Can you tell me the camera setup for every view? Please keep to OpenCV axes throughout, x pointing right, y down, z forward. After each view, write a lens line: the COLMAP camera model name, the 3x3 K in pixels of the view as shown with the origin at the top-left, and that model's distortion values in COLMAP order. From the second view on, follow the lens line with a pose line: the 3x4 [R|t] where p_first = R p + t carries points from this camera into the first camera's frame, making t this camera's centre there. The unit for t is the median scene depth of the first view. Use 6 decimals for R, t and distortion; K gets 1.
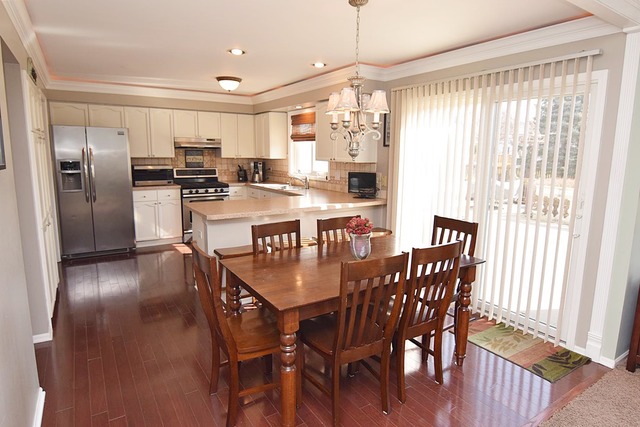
lens RADIAL K [[375.3, 0, 320.0], [0, 375.3, 213.5], [0, 0, 1]] dist [-0.003817, -0.000863]
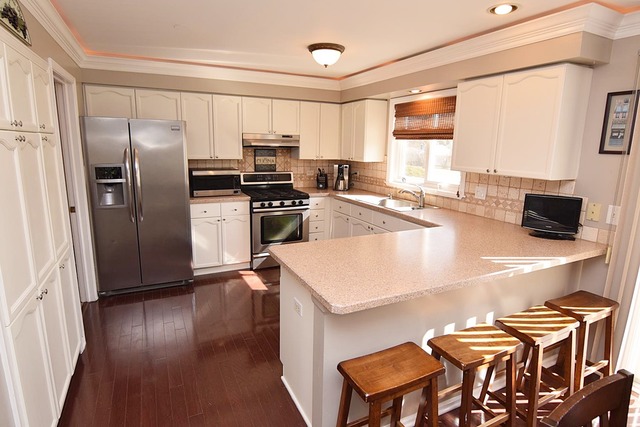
lens RADIAL K [[344.4, 0, 320.0], [0, 344.4, 213.5], [0, 0, 1]] dist [-0.015274, -0.000917]
pose [[0.993626, 0.029190, -0.108880, -0.149362], [-0.025299, 0.998997, 0.036945, -0.068674], [0.109849, -0.033955, 0.993368, 0.311019]]
